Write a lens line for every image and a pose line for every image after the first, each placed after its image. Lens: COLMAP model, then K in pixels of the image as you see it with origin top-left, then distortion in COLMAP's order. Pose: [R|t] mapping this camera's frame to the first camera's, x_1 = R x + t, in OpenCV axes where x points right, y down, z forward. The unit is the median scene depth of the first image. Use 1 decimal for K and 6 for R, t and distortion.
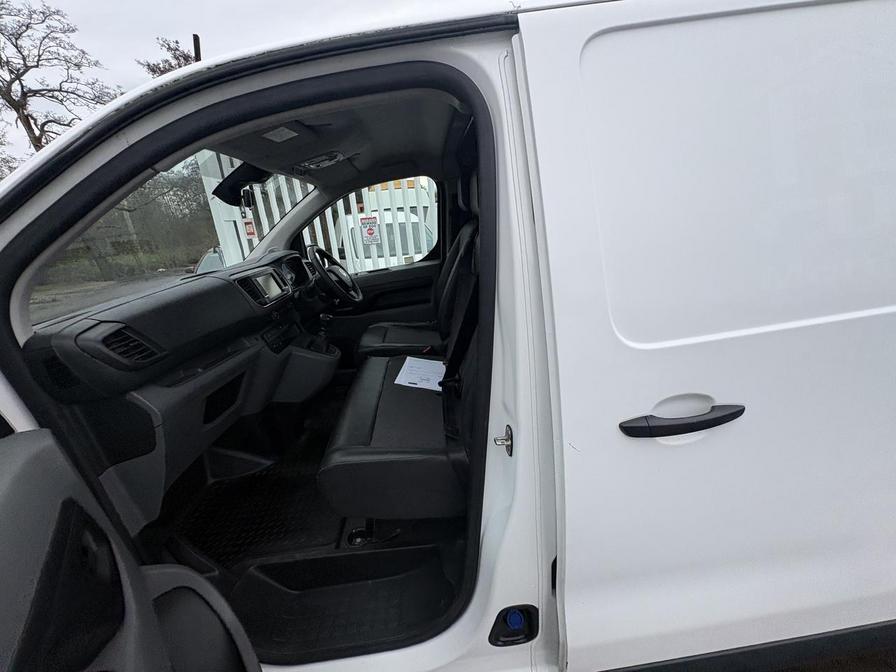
lens RADIAL K [[358.1, 0, 449.8], [0, 358.1, 335.4], [0, 0, 1]] dist [0.000620, -0.000249]
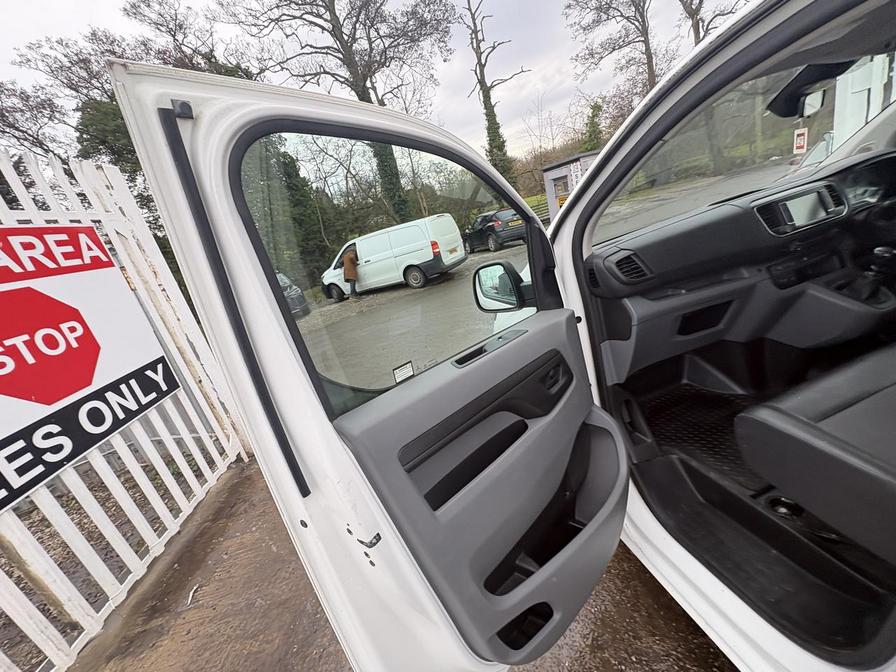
lens RADIAL K [[358.1, 0, 446.0], [0, 358.1, 336.7], [0, 0, 1]] dist [0.000620, -0.000249]
pose [[0.196656, 0.341698, -0.919004, 0.211890], [-0.067423, 0.939802, 0.335003, -0.076061], [0.978152, -0.003918, 0.207856, -0.027491]]
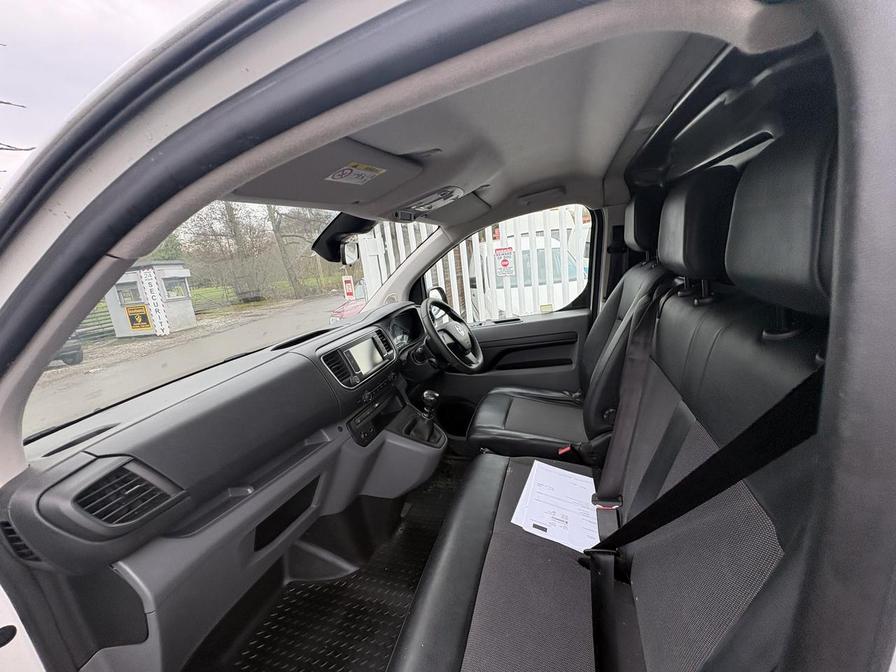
lens RADIAL K [[358.1, 0, 443.3], [0, 358.1, 332.1], [0, 0, 1]] dist [0.000620, -0.000249]
pose [[0.926391, 0.055098, -0.372511, -0.041875], [-0.078884, 0.995684, -0.048904, -0.155643], [0.368208, 0.074690, 0.926738, 0.291540]]
